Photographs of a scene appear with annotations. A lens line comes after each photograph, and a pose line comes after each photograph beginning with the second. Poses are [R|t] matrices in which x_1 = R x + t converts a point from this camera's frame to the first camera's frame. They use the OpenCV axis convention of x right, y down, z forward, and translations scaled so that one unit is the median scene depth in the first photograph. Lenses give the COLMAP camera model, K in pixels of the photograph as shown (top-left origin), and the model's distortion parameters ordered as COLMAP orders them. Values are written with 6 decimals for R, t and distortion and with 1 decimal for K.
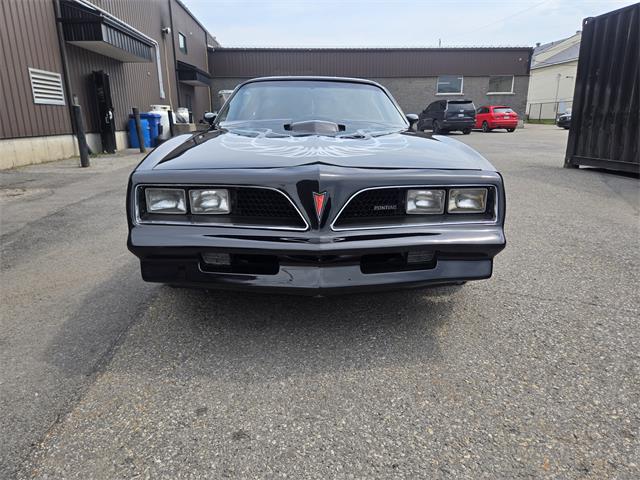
lens RADIAL K [[431.3, 0, 321.0], [0, 431.3, 233.9], [0, 0, 1]] dist [0.050341, -0.044258]
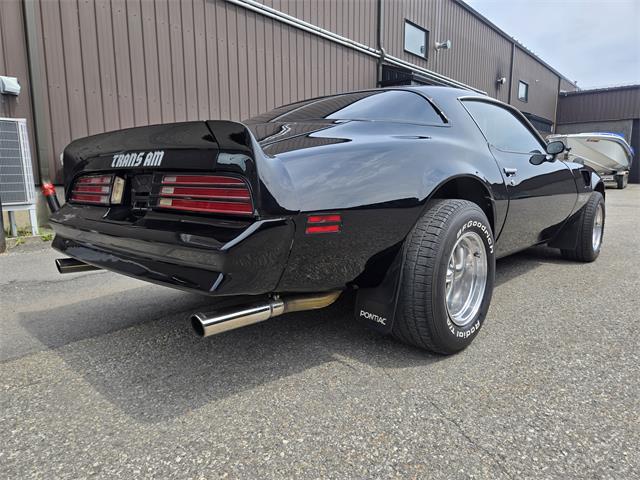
lens RADIAL K [[431.3, 0, 321.1], [0, 431.3, 234.2], [0, 0, 1]] dist [0.050341, -0.044258]
pose [[0.719815, 0.102083, -0.686619, 0.123935], [-0.180024, 0.982738, -0.042619, -0.015799], [0.670416, 0.154286, 0.725767, 0.117558]]
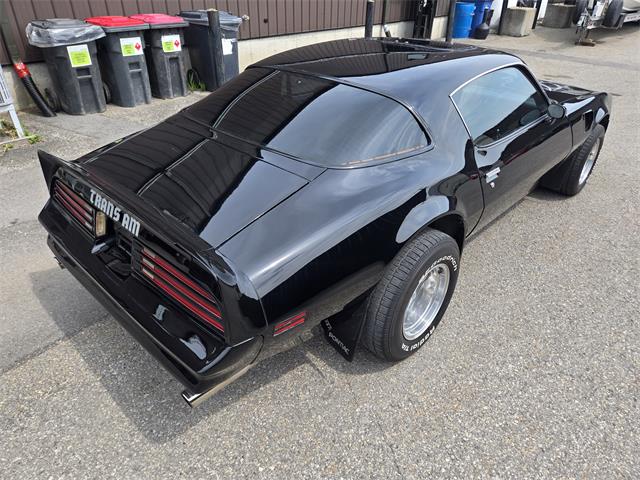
lens RADIAL K [[431.3, 0, 319.1], [0, 431.3, 239.1], [0, 0, 1]] dist [0.050341, -0.044258]
pose [[0.710230, 0.383464, -0.590363, 0.117921], [-0.202146, 0.914393, 0.350744, -0.103431], [0.674322, -0.129769, 0.726946, 0.115327]]
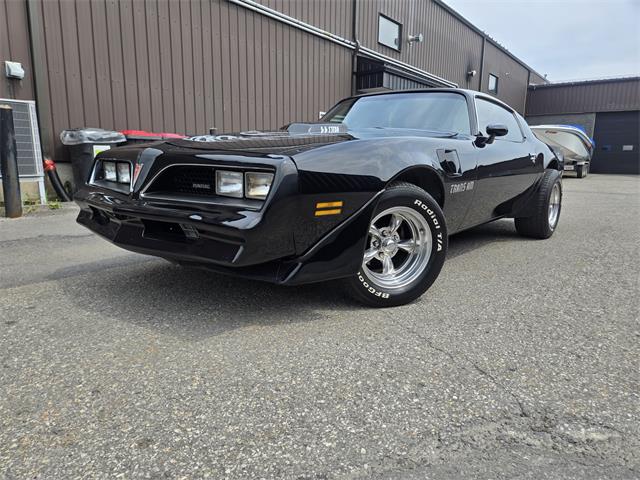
lens RADIAL K [[431.3, 0, 318.9], [0, 431.3, 230.9], [0, 0, 1]] dist [0.050341, -0.044258]
pose [[0.747866, 0.124682, -0.652036, 0.183820], [-0.189048, 0.981535, -0.029143, 0.003956], [0.636363, 0.145062, 0.757628, 0.068259]]
